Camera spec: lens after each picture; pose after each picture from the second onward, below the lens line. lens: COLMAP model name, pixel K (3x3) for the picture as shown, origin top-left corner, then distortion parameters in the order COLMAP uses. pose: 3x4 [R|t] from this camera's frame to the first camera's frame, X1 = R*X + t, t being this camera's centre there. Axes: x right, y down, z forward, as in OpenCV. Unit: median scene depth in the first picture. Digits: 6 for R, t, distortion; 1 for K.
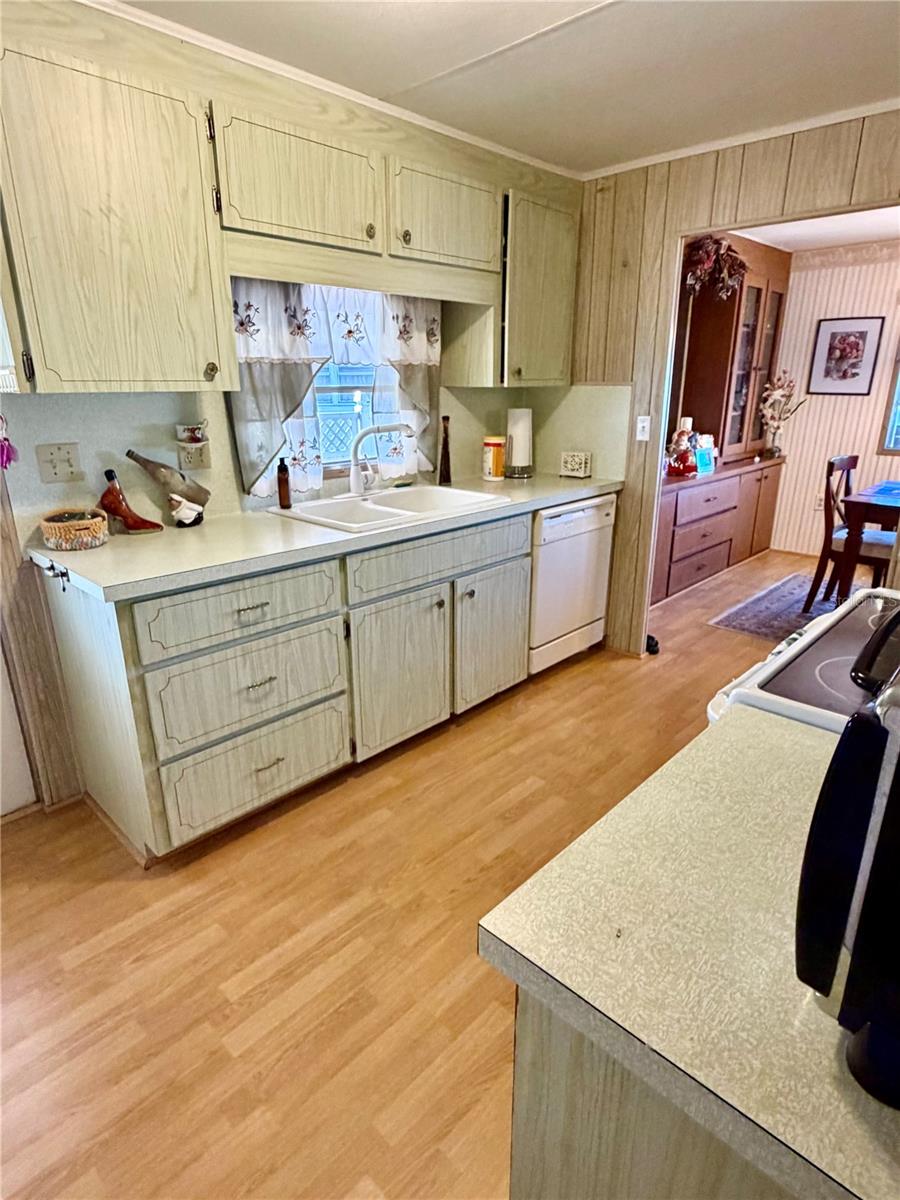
lens RADIAL K [[668.9, 0, 449.5], [0, 668.9, 607.1], [0, 0, 1]] dist [-0.001366, 0.000346]
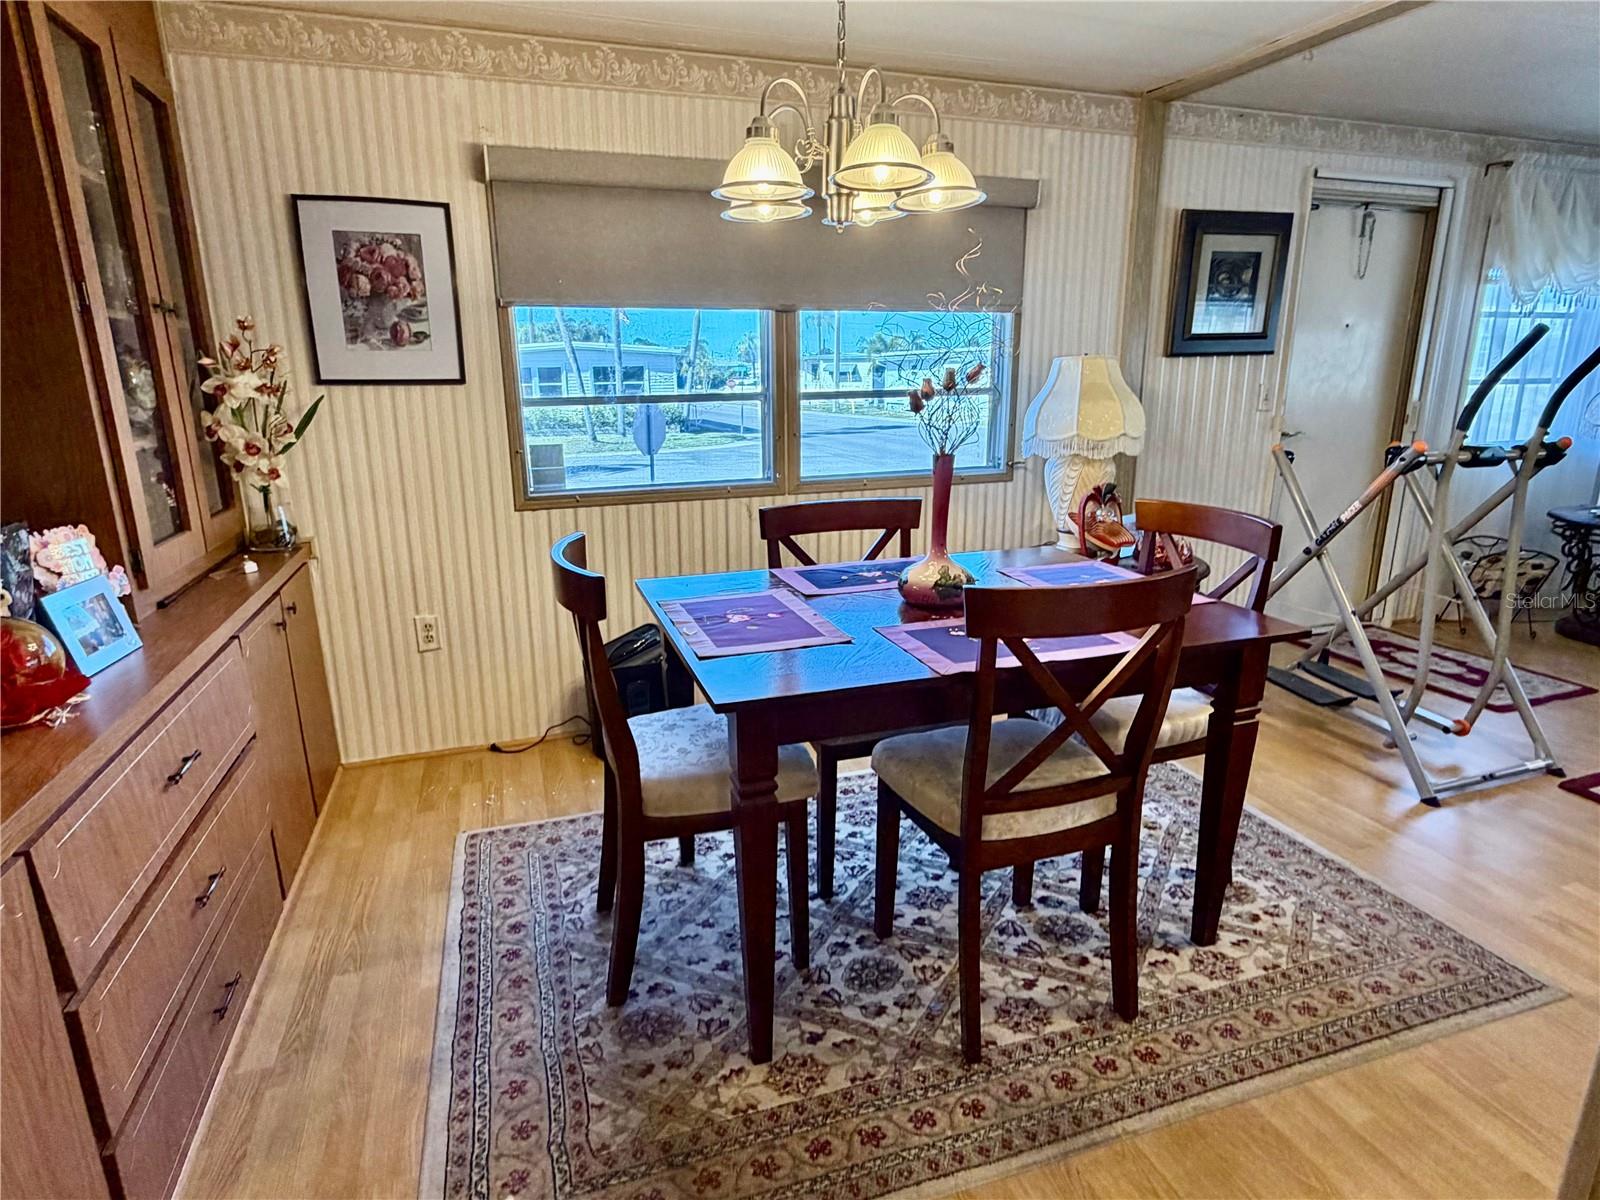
lens RADIAL K [[891.9, 0, 810.7], [0, 891.9, 606.8], [0, 0, 1]] dist [-0.001366, 0.000346]
pose [[0.459739, -0.224965, 0.859087, 0.192667], [0.297859, 0.950407, 0.089480, -0.158180], [-0.836612, 0.214750, 0.503947, 0.532696]]
